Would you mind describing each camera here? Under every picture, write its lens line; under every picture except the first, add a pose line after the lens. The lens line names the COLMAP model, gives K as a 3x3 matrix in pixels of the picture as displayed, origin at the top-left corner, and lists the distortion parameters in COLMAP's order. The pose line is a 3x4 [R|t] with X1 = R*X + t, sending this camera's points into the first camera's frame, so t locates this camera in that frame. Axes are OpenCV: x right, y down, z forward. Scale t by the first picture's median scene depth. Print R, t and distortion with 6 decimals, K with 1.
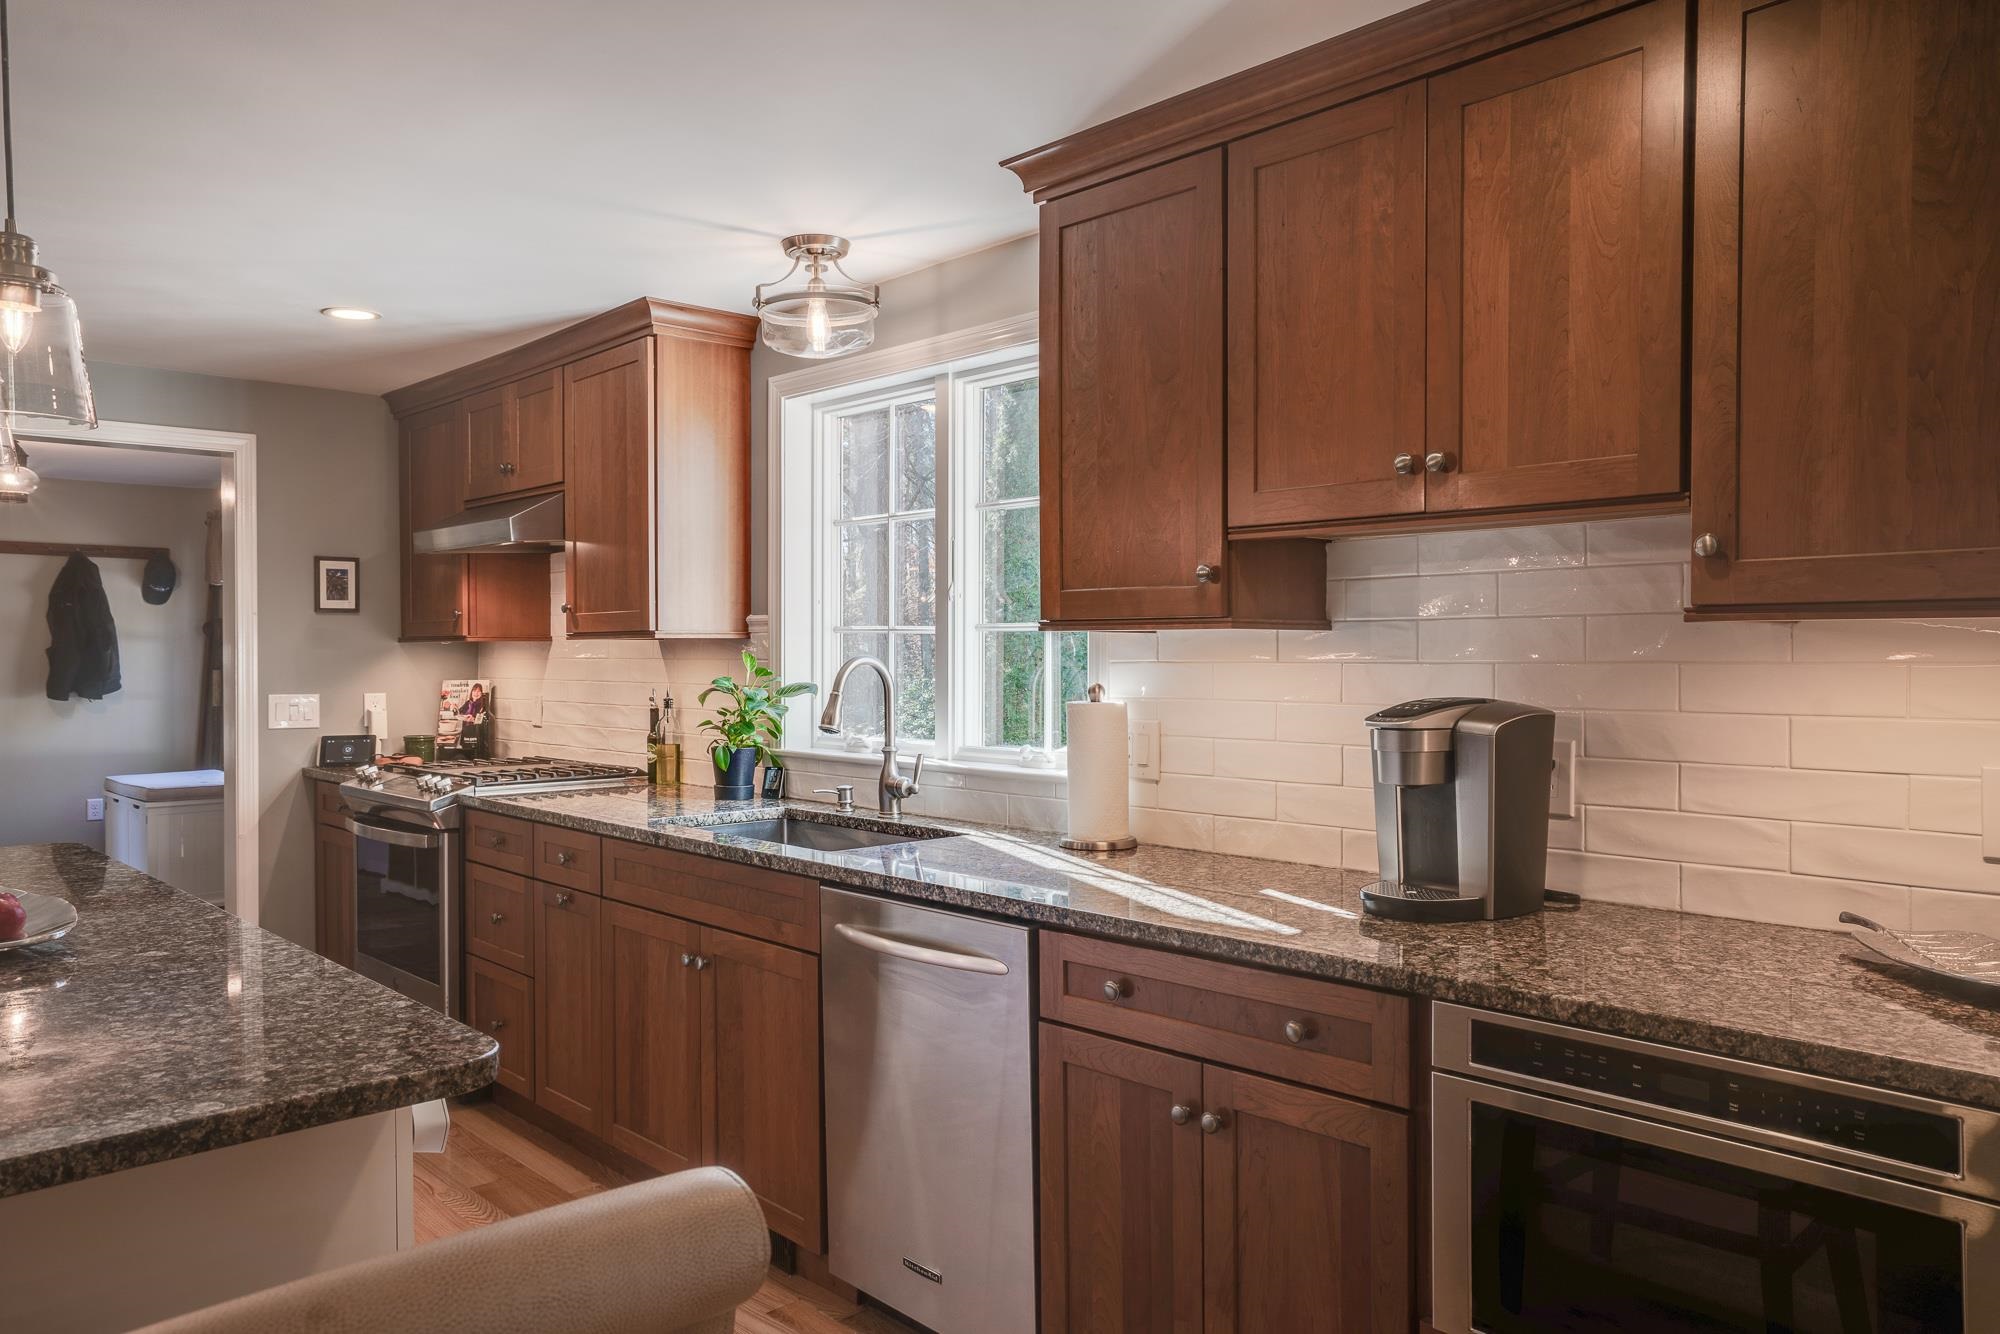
lens RADIAL K [[1400.7, 0, 987.3], [0, 1400.7, 676.6], [0, 0, 1]] dist [0.009143, 0.025601]
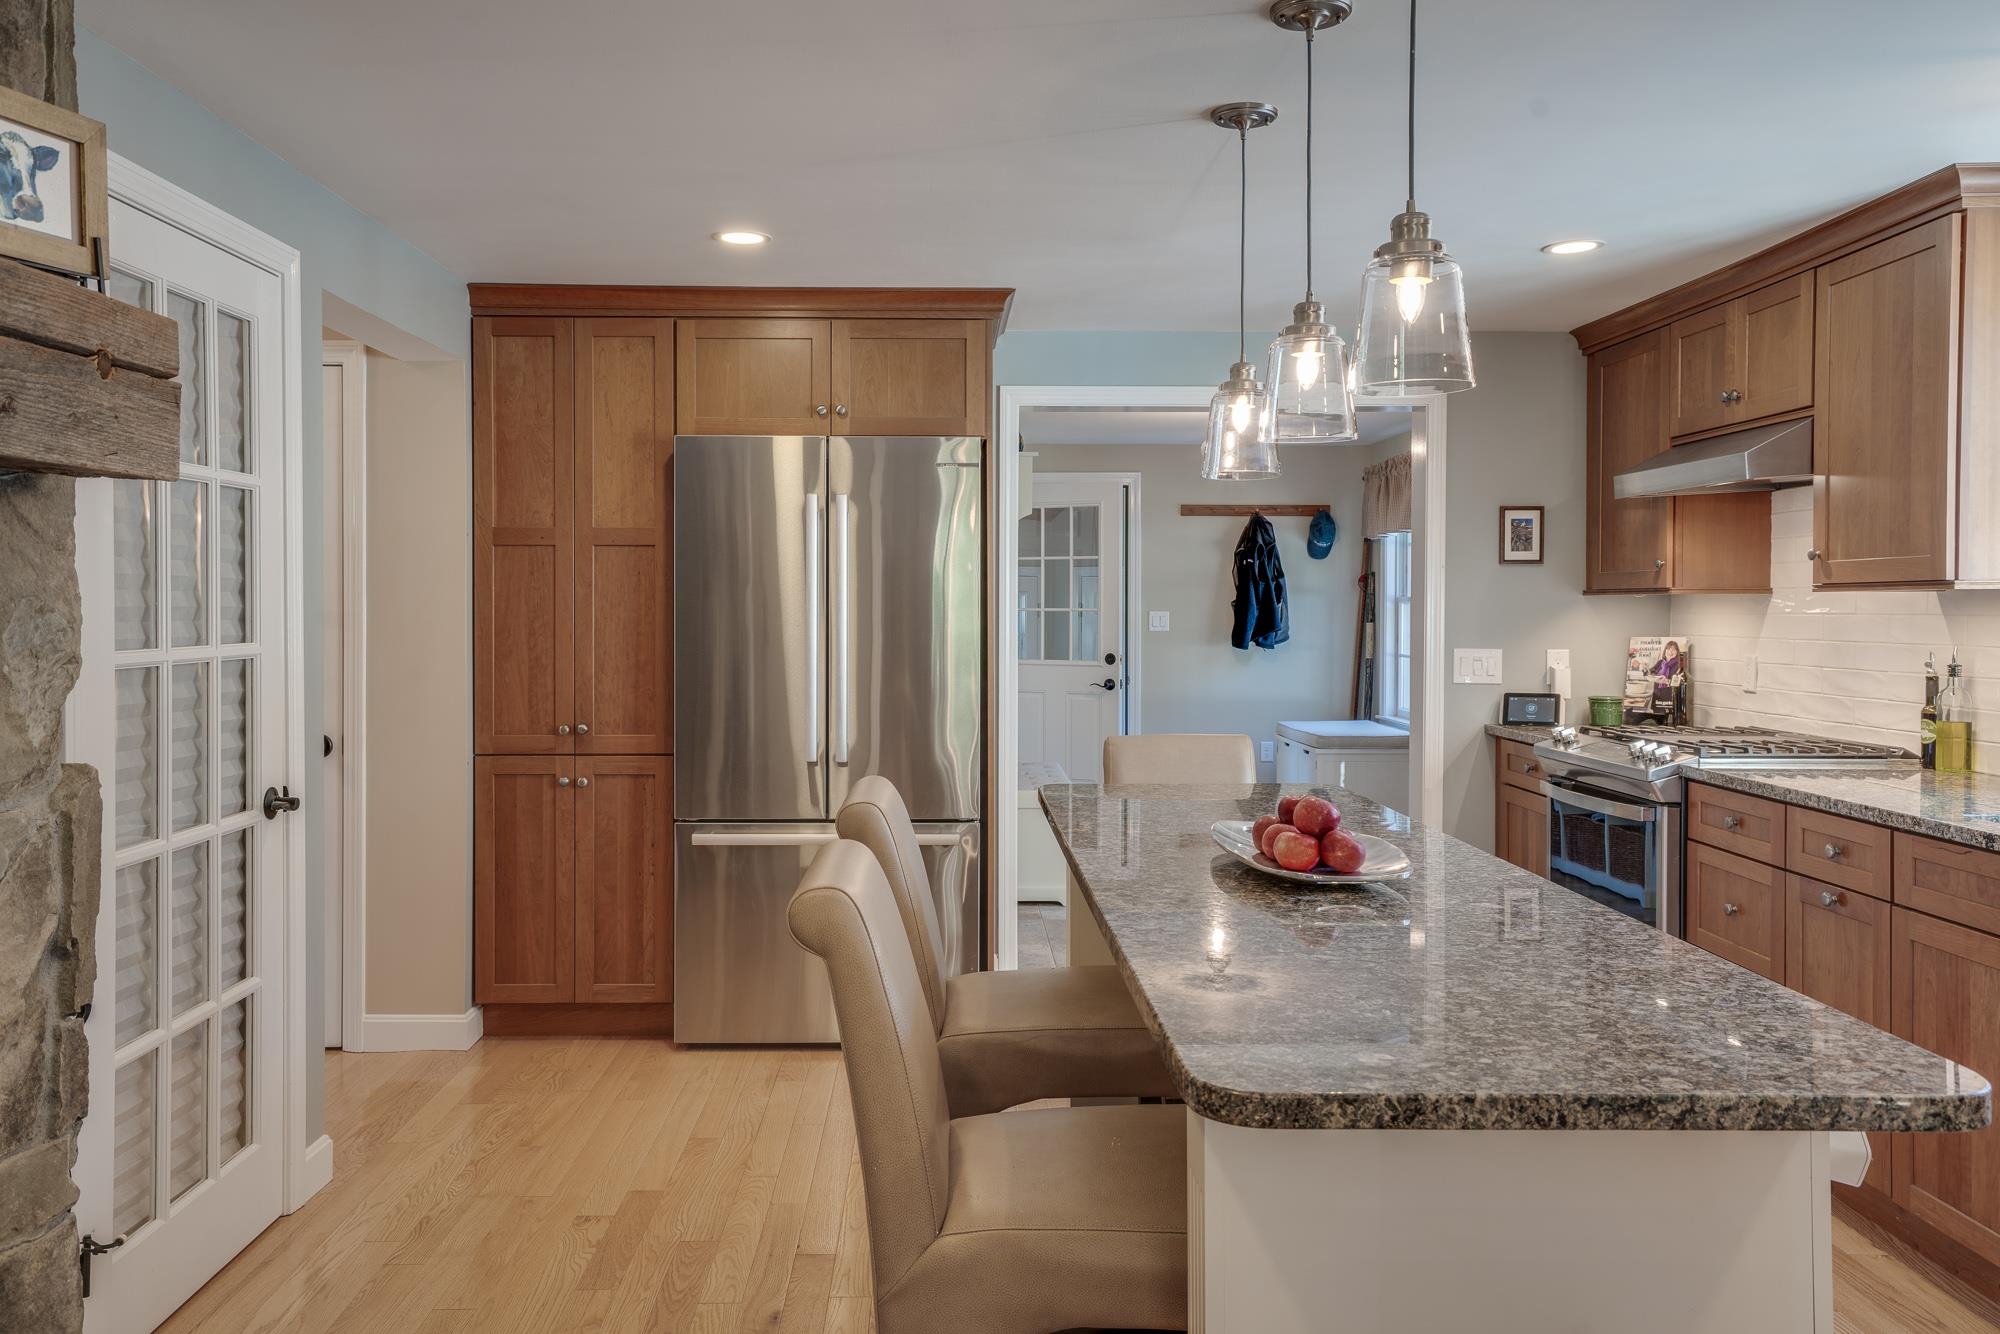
lens RADIAL K [[1514.1, 0, 969.7], [0, 1514.1, 624.2], [0, 0, 1]] dist [0.025831, 0.018106]
pose [[0.747903, 0.010910, -0.663719, -0.084163], [-0.014262, 0.999898, 0.000366, 0.000454], [0.663655, 0.009192, 0.747982, -0.034039]]
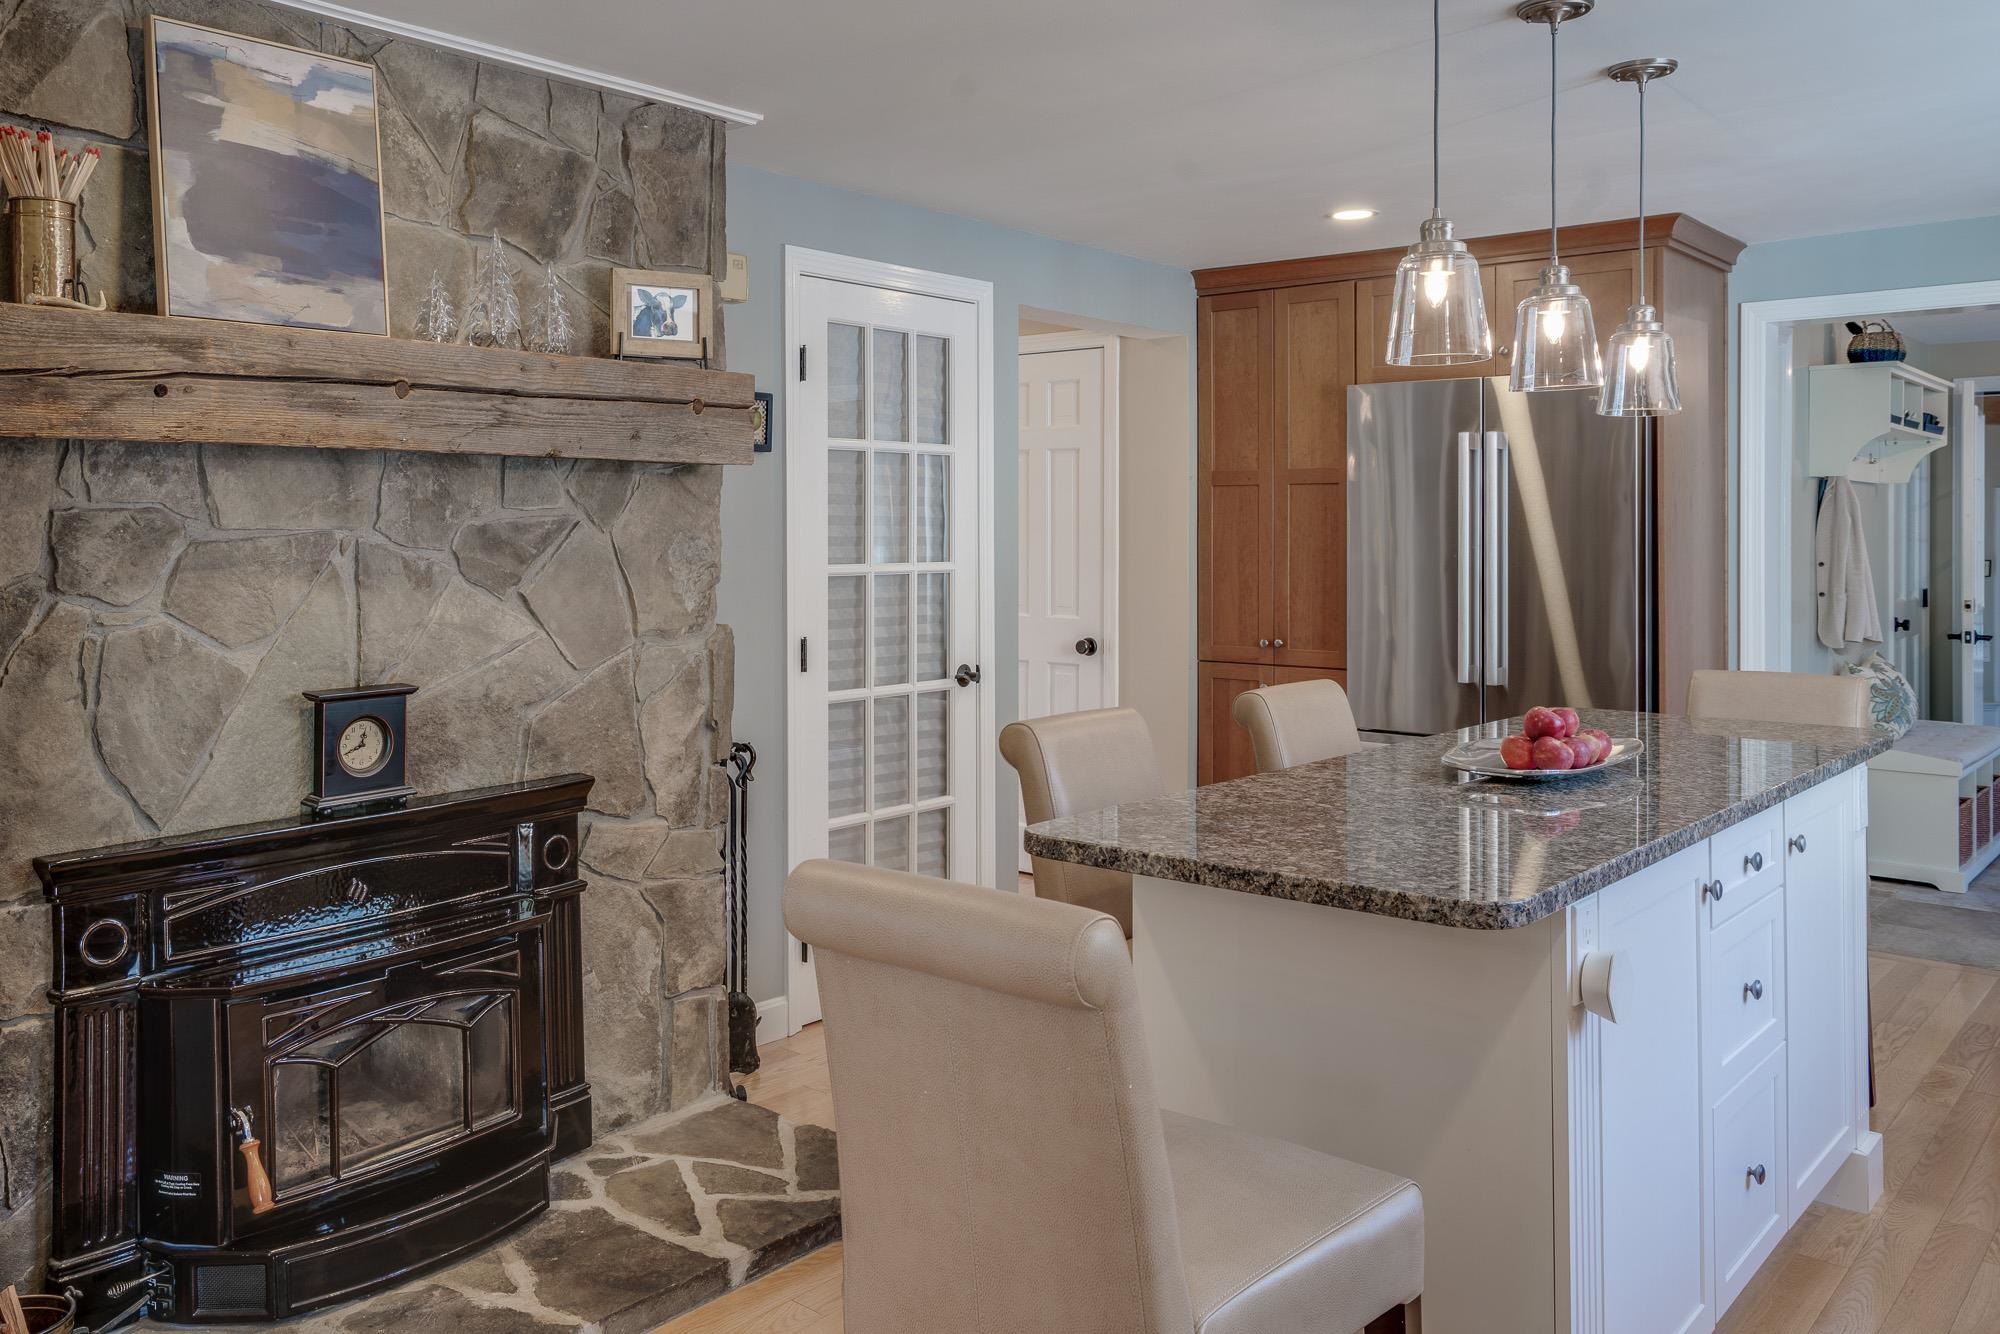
lens RADIAL K [[1600.3, 0, 858.7], [0, 1600.3, 520.7], [0, 0, 1]] dist [0.004978, 0.000167]
pose [[0.091362, -0.006361, -0.995797, 0.357331], [-0.020313, 0.999760, -0.008250, -0.004452], [0.995611, 0.020982, 0.091211, 0.162369]]
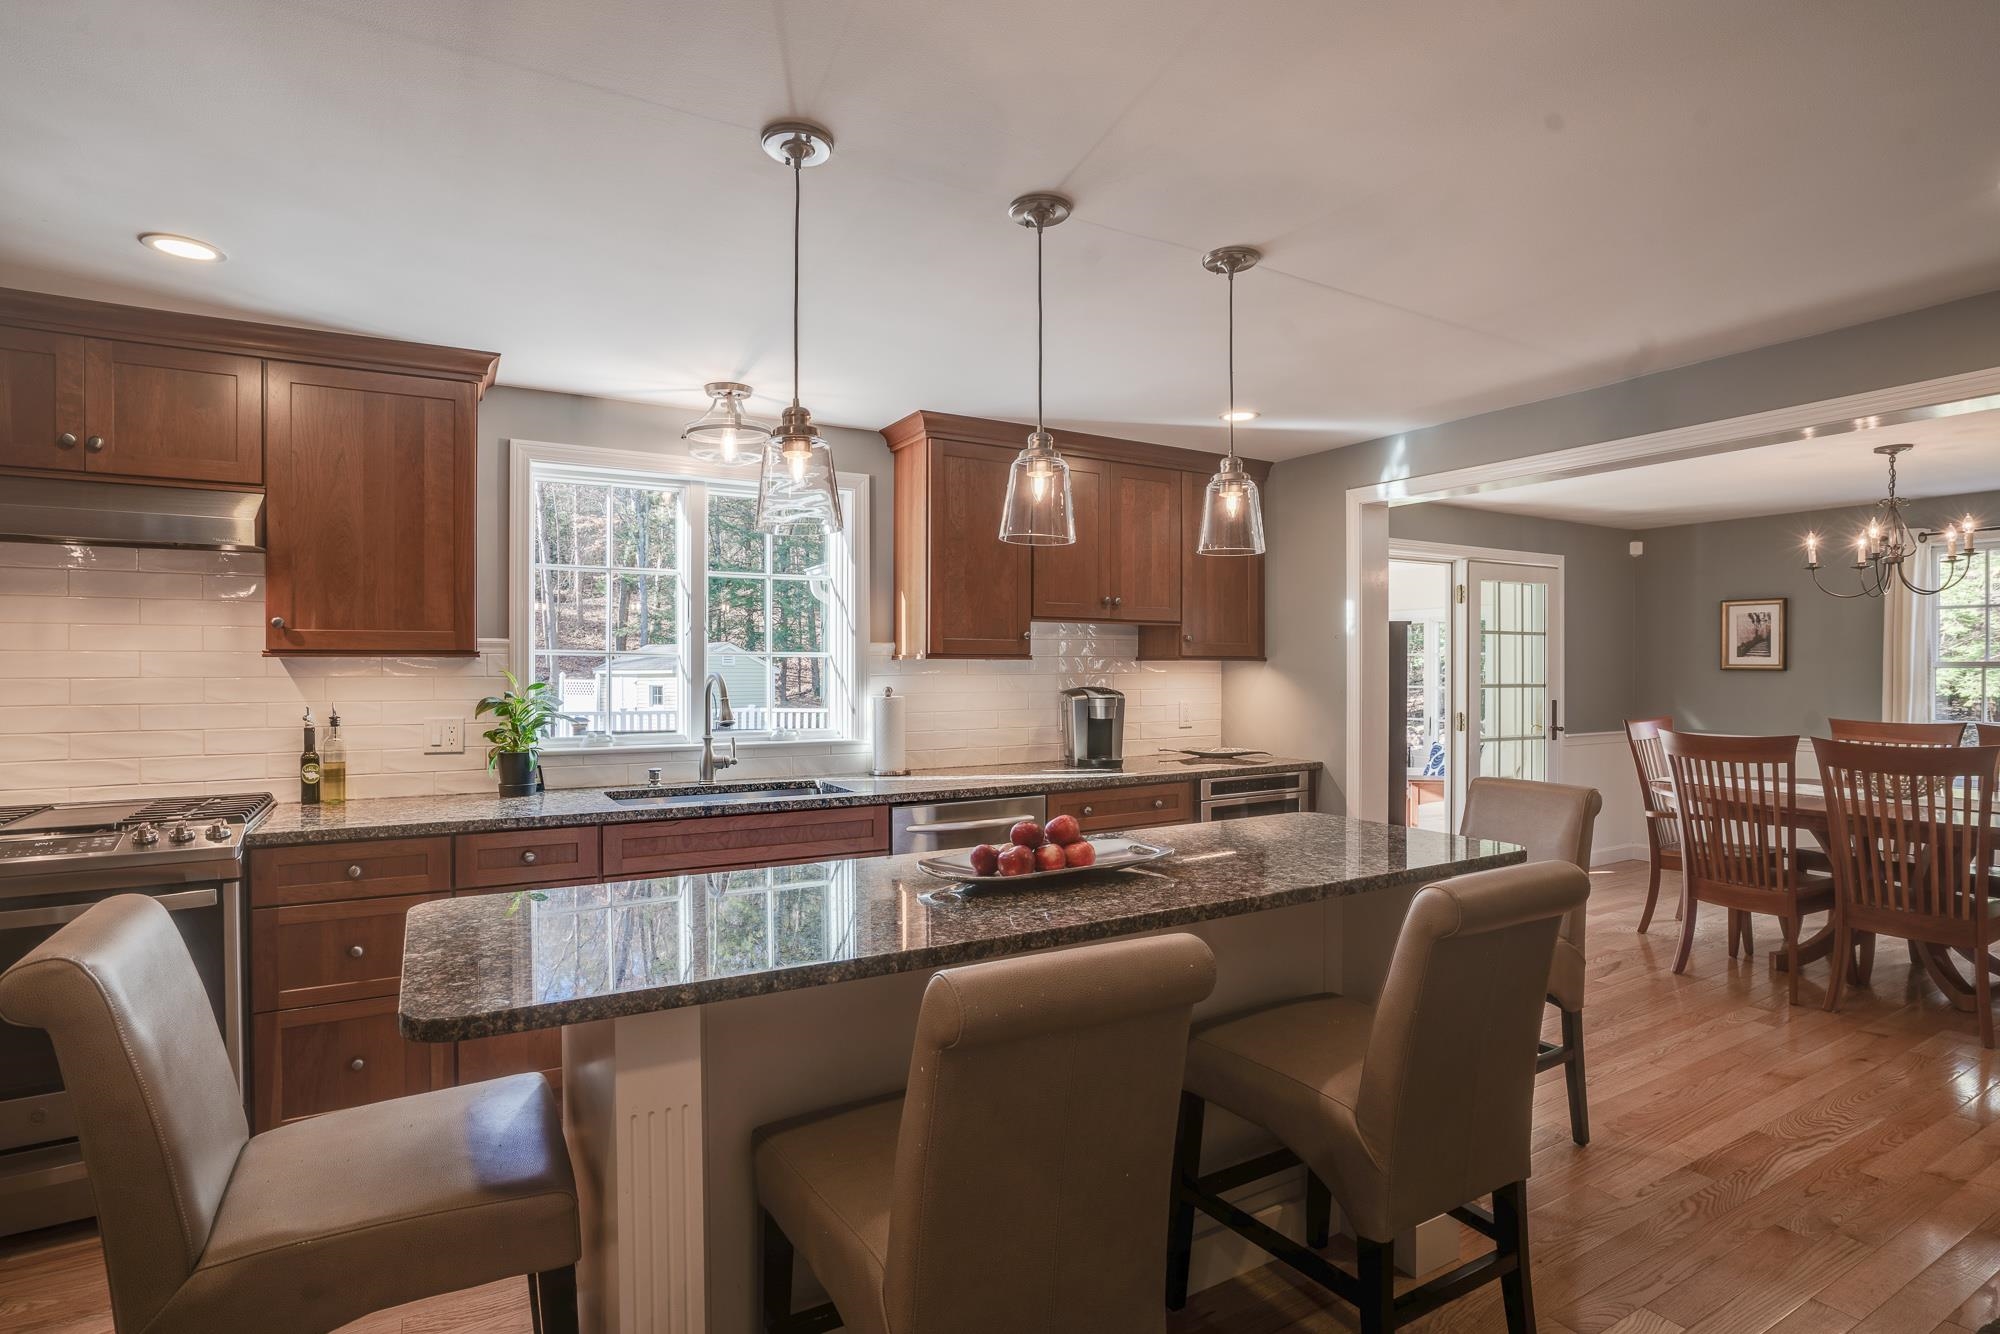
lens RADIAL K [[959.3, 0, 1003.5], [0, 959.3, 655.1], [0, 0, 1]] dist [-0.037192, 0.006131]
pose [[0.226913, 0.012093, 0.973840, -0.972127], [0.016916, 0.999723, -0.016356, -0.011241], [-0.973768, 0.020185, 0.226646, 0.483592]]
